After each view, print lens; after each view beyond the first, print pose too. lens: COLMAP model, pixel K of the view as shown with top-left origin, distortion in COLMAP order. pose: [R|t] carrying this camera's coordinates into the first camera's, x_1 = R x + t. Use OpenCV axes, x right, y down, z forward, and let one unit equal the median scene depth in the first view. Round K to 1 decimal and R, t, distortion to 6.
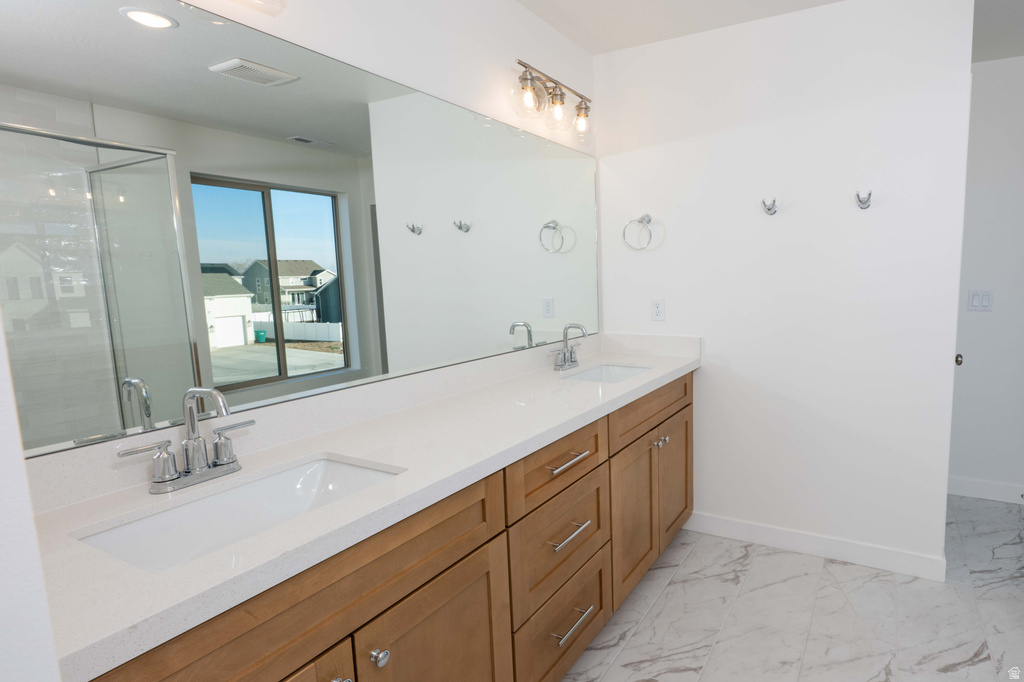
lens RADIAL K [[633.6, 0, 512.0], [0, 633.6, 341.0], [0, 0, 1]] dist [-0.001524, 0.000309]
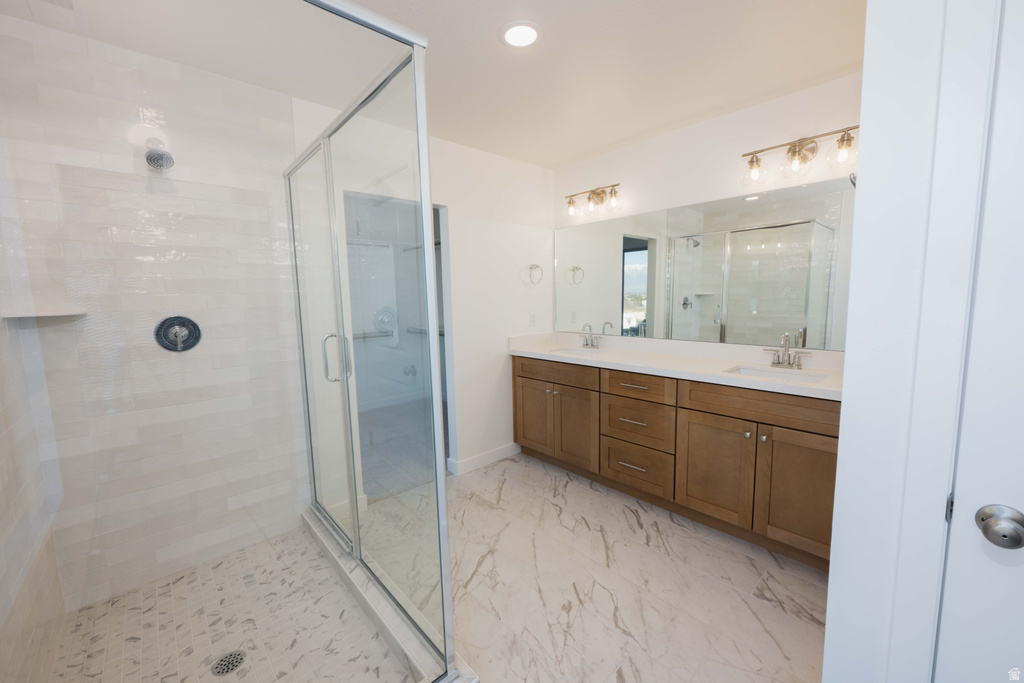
lens RADIAL K [[404.9, 0, 512.0], [0, 404.9, 341.5], [0, 0, 1]] dist [0.006948, 0.000087]
pose [[-0.400816, 0.124894, -0.907606, 1.224408], [-0.075176, 0.982840, 0.168446, -0.125936], [0.913069, 0.135746, -0.384549, 0.954508]]
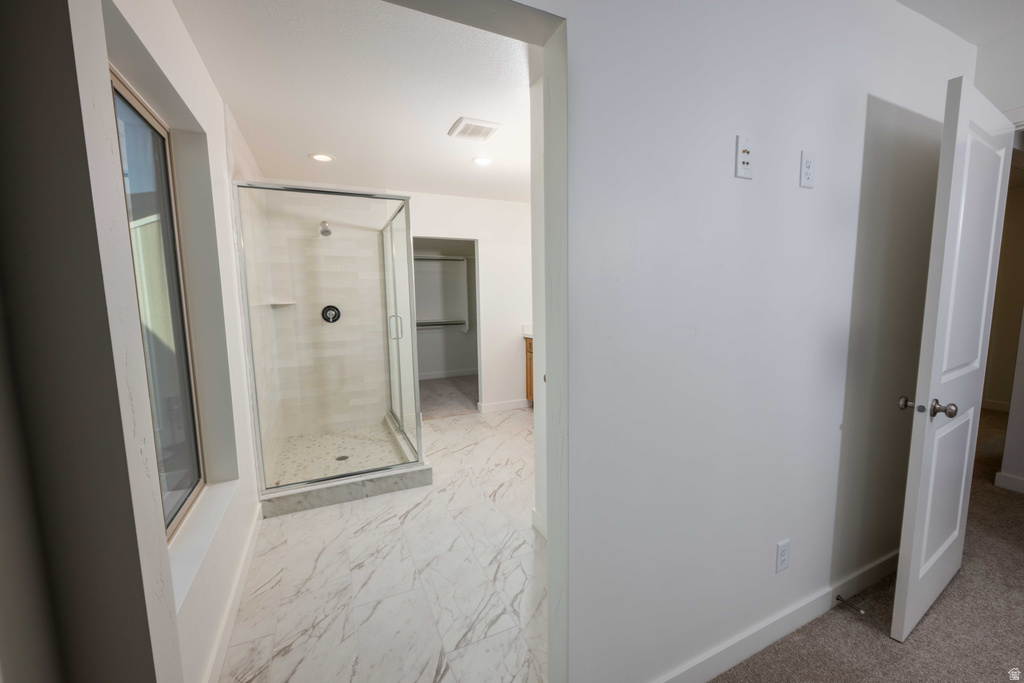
lens RADIAL K [[397.3, 0, 512.0], [0, 397.3, 341.5], [0, 0, 1]] dist [-0.000475, -0.000032]
pose [[-0.647023, 0.106817, -0.754951, 1.525306], [-0.062840, 0.979299, 0.192416, -0.206744], [0.759876, 0.171939, -0.626917, 1.668792]]
